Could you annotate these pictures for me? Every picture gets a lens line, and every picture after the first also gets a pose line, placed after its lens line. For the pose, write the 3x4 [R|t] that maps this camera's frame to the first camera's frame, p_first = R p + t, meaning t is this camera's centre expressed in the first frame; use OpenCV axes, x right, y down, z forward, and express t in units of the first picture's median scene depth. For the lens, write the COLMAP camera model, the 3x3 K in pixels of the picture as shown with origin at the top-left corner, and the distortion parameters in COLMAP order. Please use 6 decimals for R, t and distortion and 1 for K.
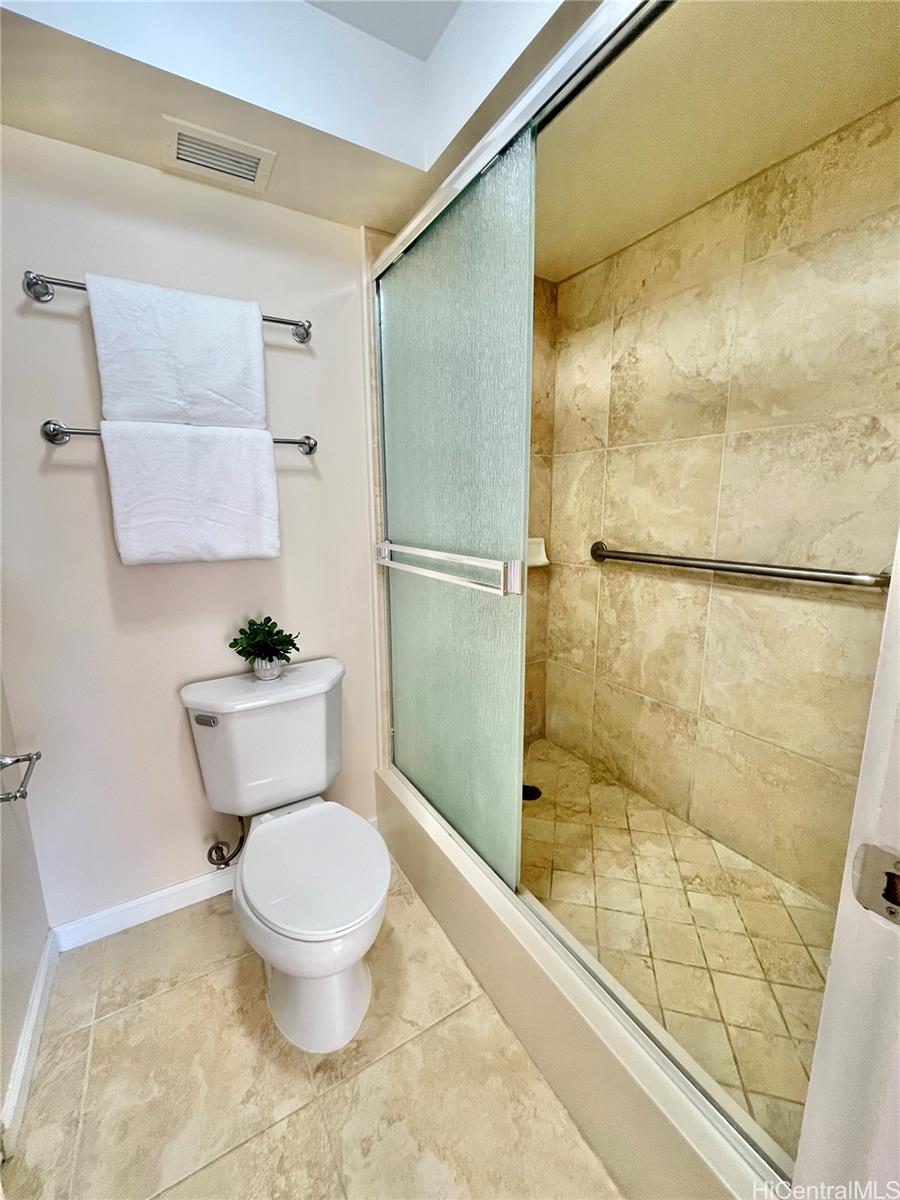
lens RADIAL K [[485.4, 0, 446.9], [0, 485.4, 594.3], [0, 0, 1]] dist [0.000125, 0.000191]
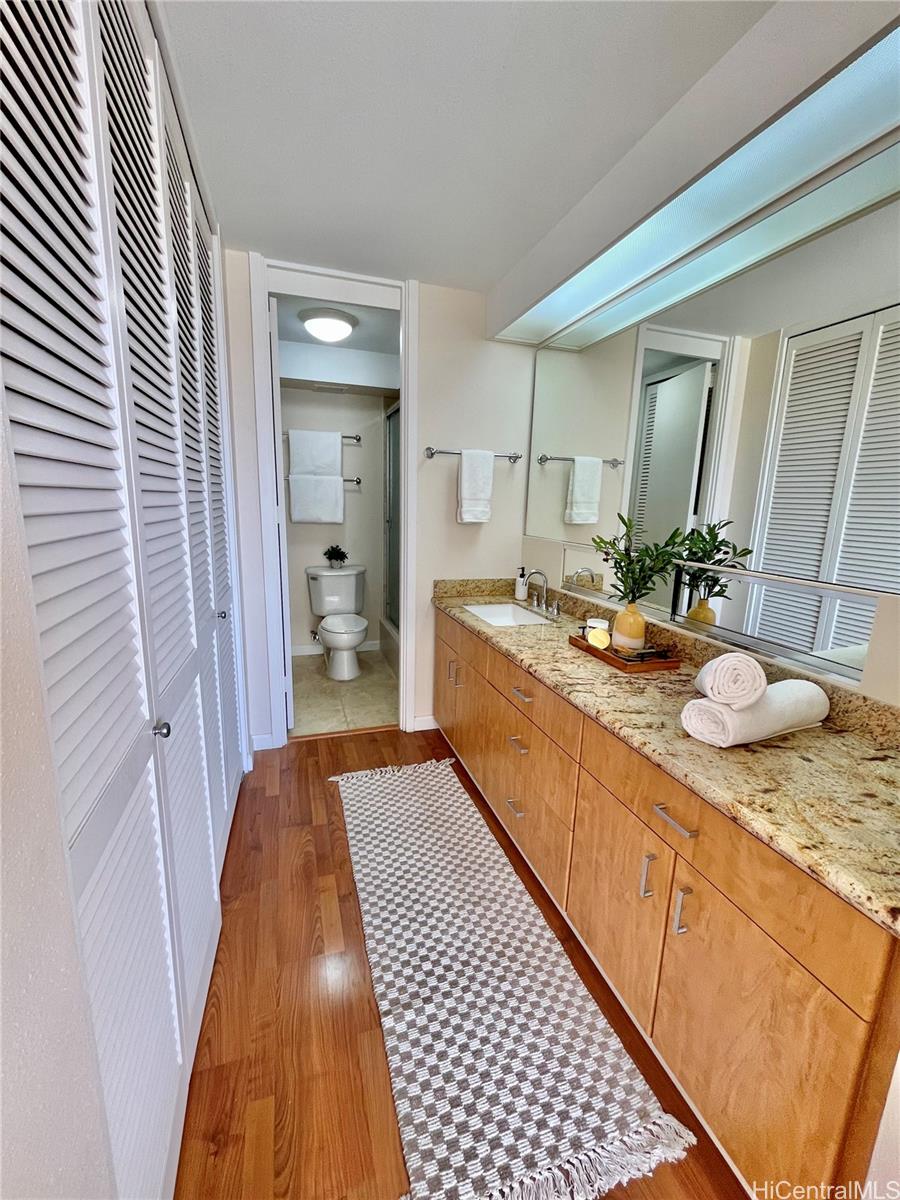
lens RADIAL K [[485.4, 0, 451.7], [0, 485.4, 600.8], [0, 0, 1]] dist [0.000125, 0.000191]
pose [[0.975544, 0.075421, -0.206460, 0.842935], [-0.072651, 0.997137, 0.020978, 0.254343], [0.207451, -0.005465, 0.978230, -1.535654]]
